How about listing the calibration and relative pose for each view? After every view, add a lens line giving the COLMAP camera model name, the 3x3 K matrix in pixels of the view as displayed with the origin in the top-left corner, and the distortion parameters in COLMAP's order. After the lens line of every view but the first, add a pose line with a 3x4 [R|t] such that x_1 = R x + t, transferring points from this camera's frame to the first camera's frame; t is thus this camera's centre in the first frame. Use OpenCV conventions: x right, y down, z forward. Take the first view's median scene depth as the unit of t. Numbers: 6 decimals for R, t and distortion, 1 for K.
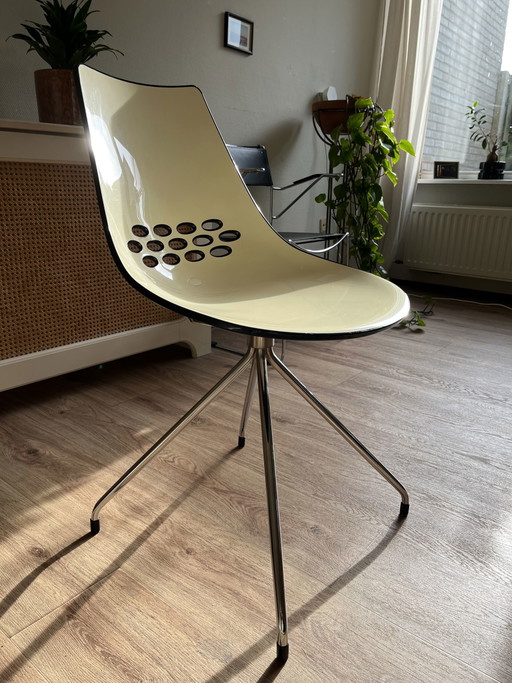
lens RADIAL K [[512.6, 0, 256.0], [0, 512.6, 346.3], [0, 0, 1]] dist [0.025547, -0.032473]
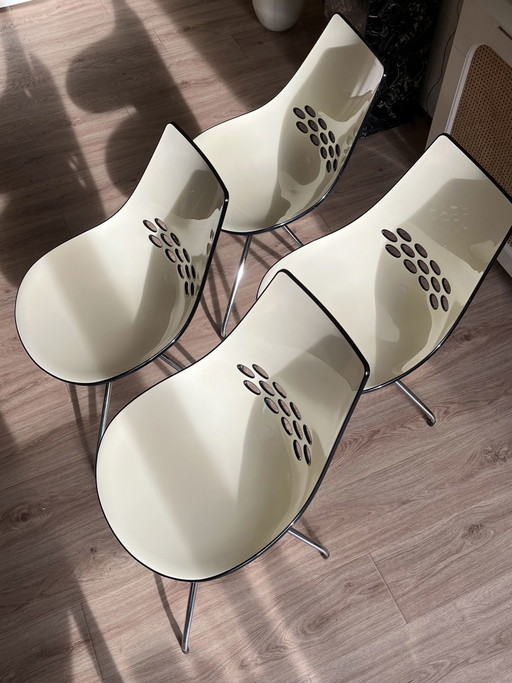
lens RADIAL K [[674.8, 0, 252.4], [0, 674.8, 342.2], [0, 0, 1]] dist [0.049632, 0.000000]
pose [[-0.445352, 0.731475, -0.516339, 0.884375], [-0.294046, 0.425211, 0.855998, -1.361236], [0.845694, 0.533048, 0.025719, 0.569964]]
